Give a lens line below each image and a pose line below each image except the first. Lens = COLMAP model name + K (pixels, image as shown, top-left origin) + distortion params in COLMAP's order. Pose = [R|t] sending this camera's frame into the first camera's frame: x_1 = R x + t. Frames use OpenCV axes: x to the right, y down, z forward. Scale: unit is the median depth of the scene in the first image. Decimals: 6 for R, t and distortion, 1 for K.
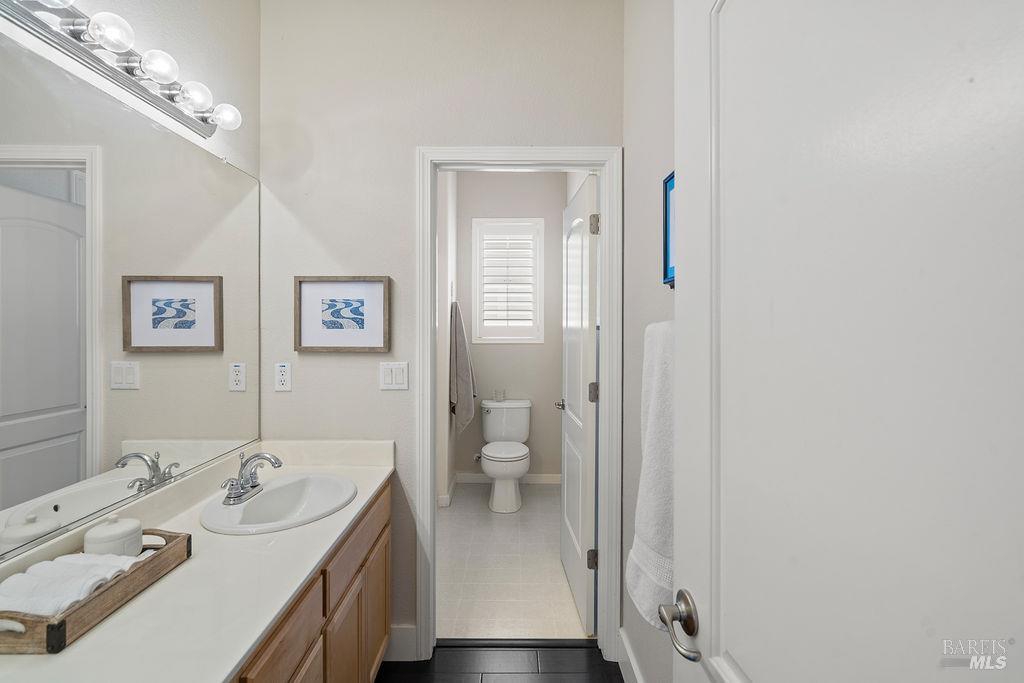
lens RADIAL K [[467.0, 0, 509.2], [0, 467.0, 338.8], [0, 0, 1]] dist [-0.007638, 0.002405]
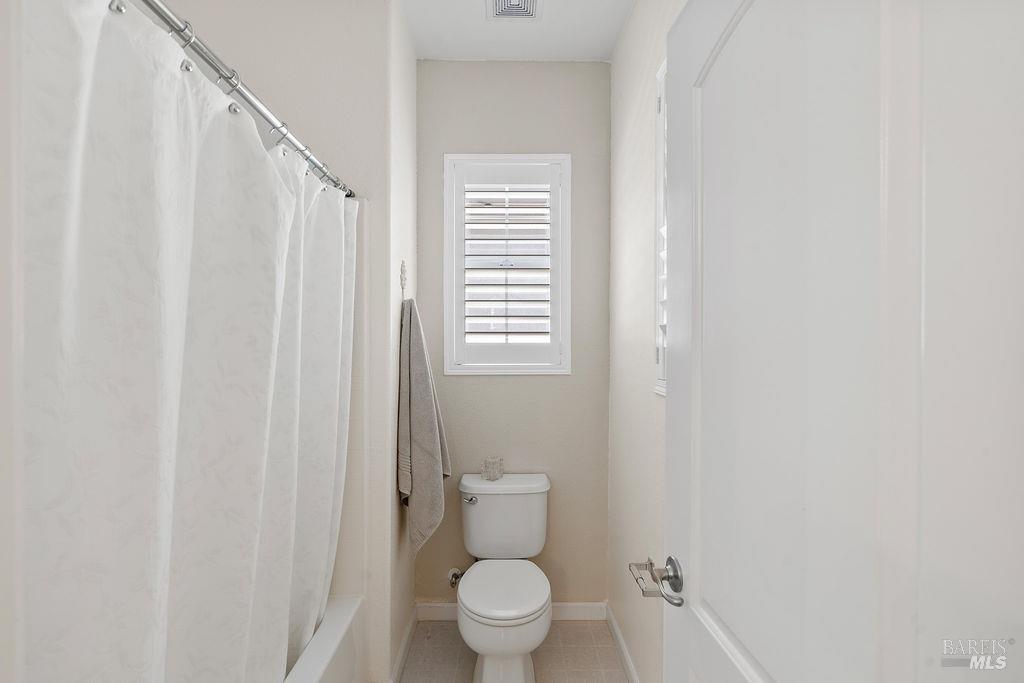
lens RADIAL K [[467.0, 0, 514.3], [0, 467.0, 338.8], [0, 0, 1]] dist [-0.007638, 0.002405]
pose [[0.999954, -0.003935, 0.008726, 0.000742], [0.004005, 0.999960, -0.008005, -0.029580], [-0.008694, 0.008040, 0.999930, 0.443708]]
